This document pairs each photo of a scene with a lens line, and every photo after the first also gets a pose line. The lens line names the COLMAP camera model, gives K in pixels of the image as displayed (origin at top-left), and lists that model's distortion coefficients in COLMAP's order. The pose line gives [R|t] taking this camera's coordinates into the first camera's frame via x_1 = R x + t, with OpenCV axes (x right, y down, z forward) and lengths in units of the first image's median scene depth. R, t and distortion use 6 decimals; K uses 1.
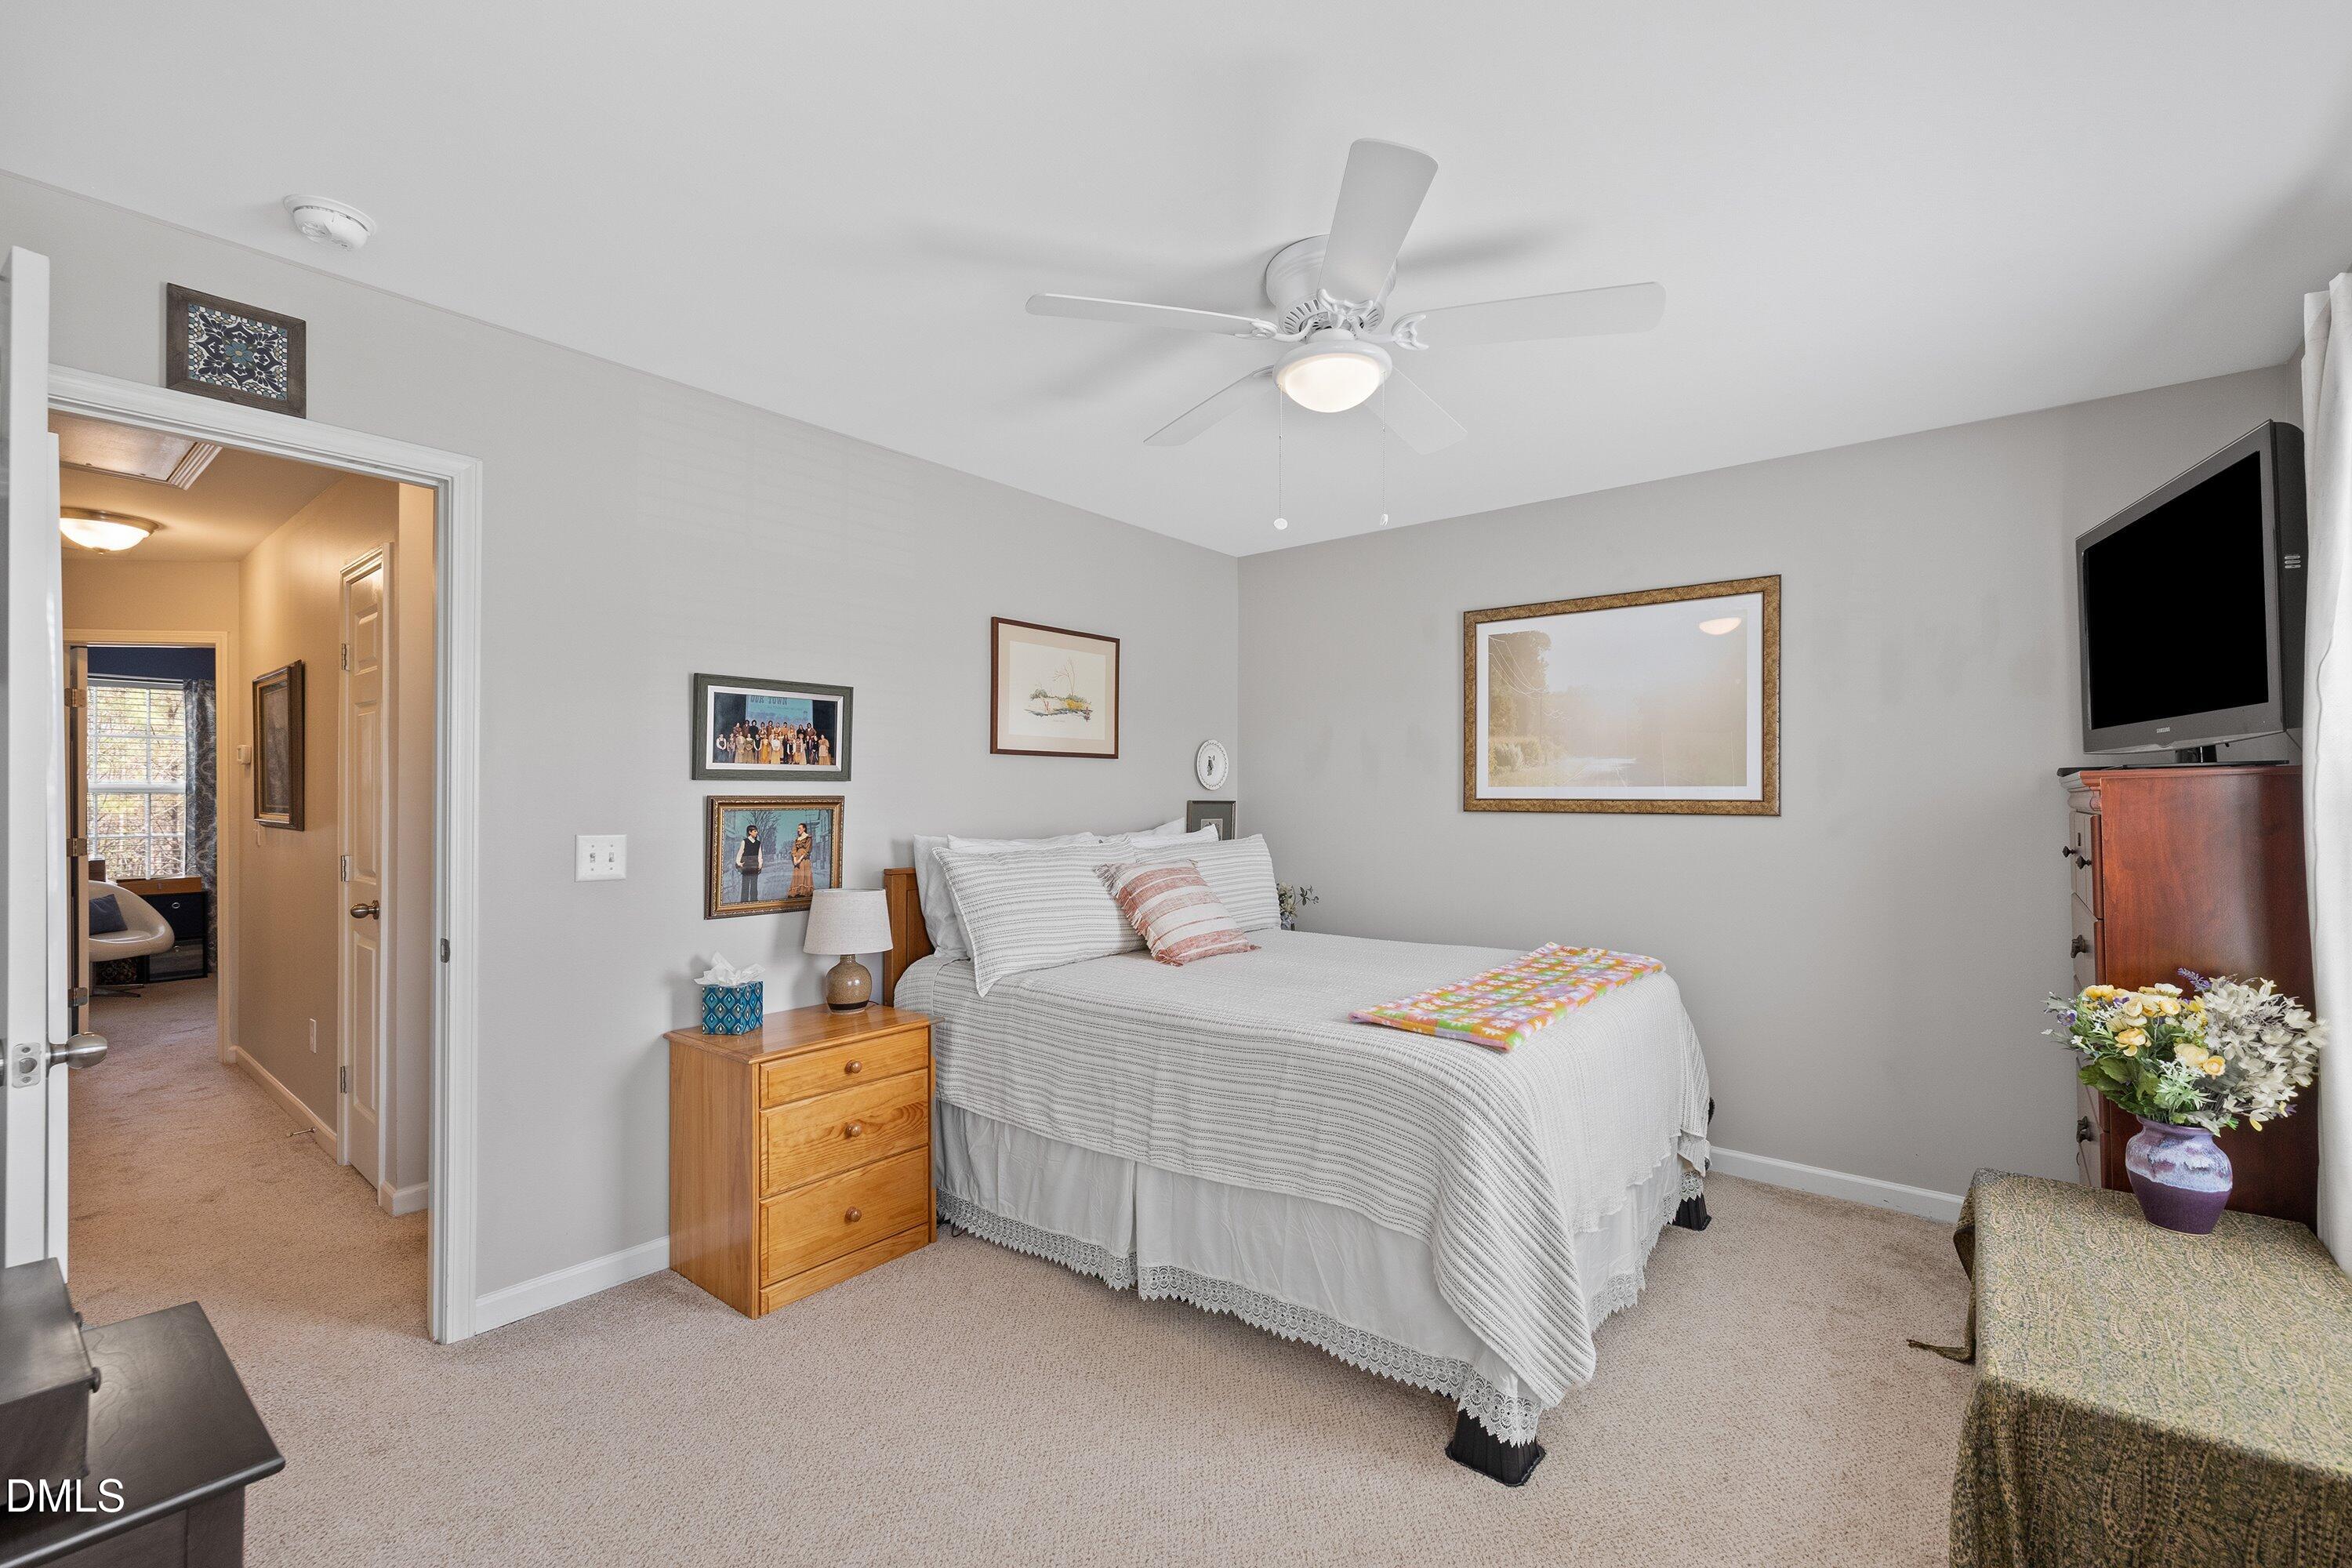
lens RADIAL K [[1011.0, 0, 1185.5], [0, 1011.0, 790.2], [0, 0, 1]] dist [-0.002662, -0.000468]
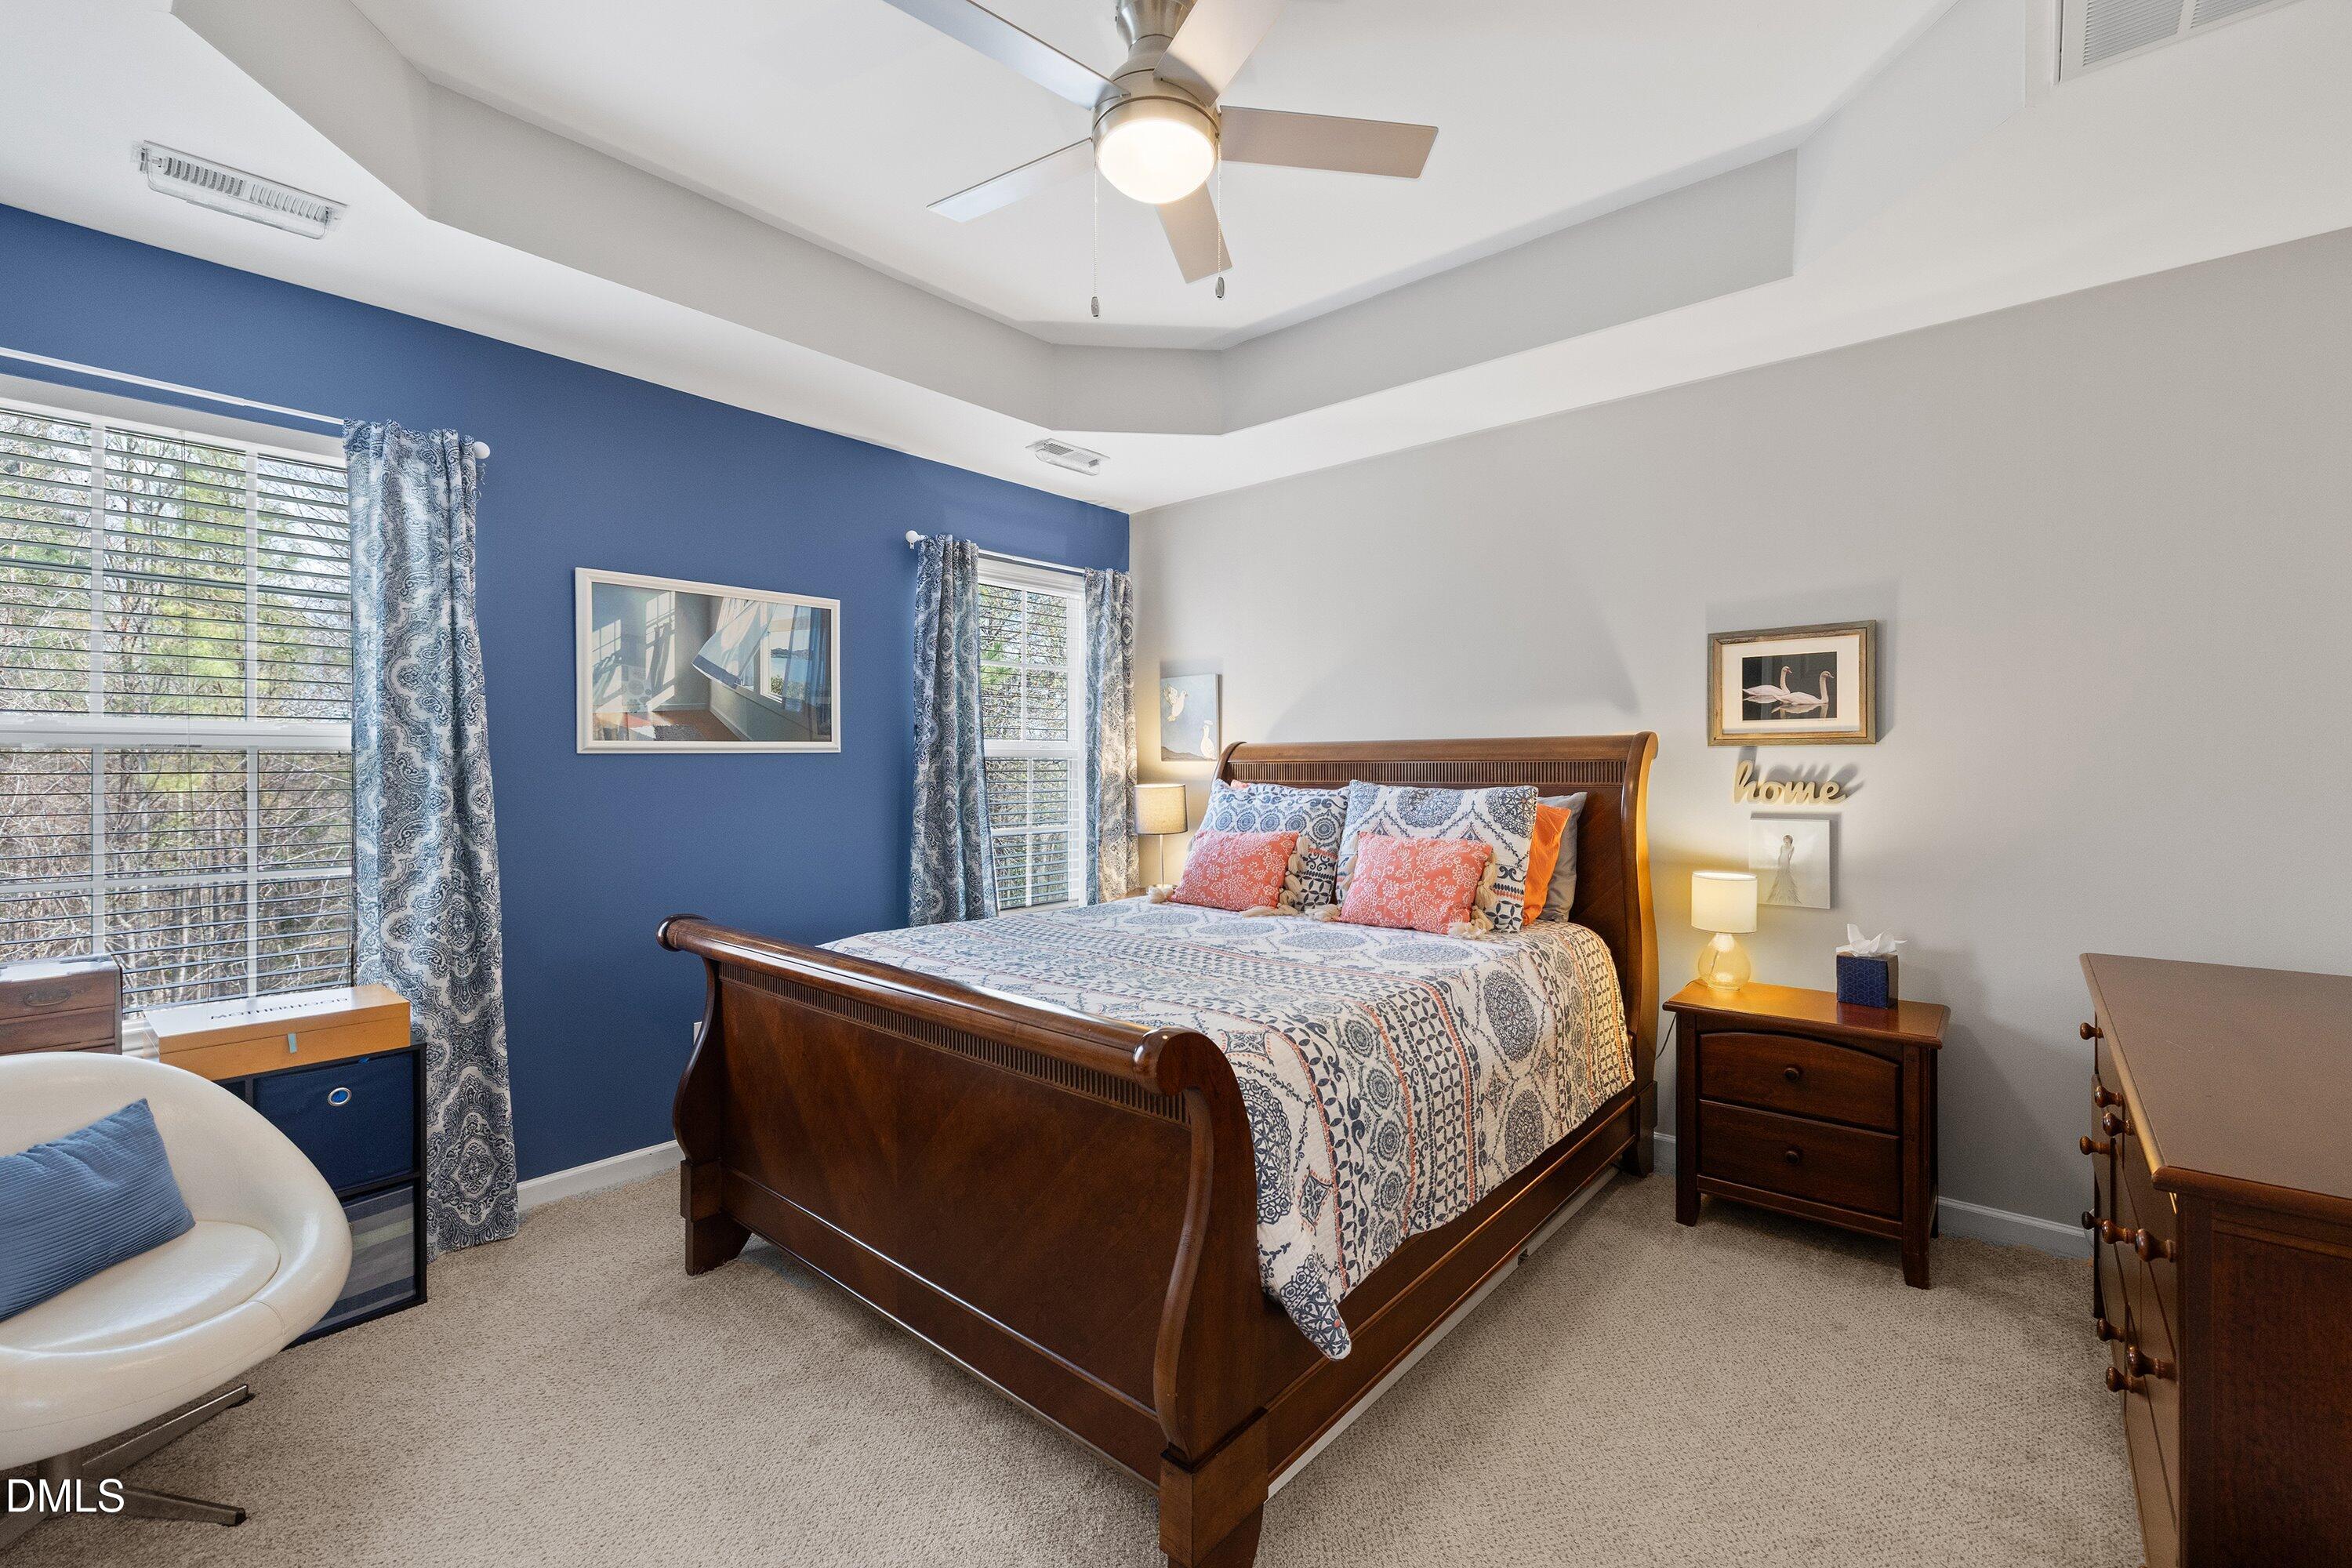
lens RADIAL K [[1011.0, 0, 1183.9], [0, 1011.0, 775.3], [0, 0, 1]] dist [-0.002662, -0.000468]
pose [[0.999602, 0.002106, -0.028149, -0.999155], [-0.001814, 0.999944, 0.010412, 0.011393], [0.028169, -0.010357, 0.999550, 0.948622]]
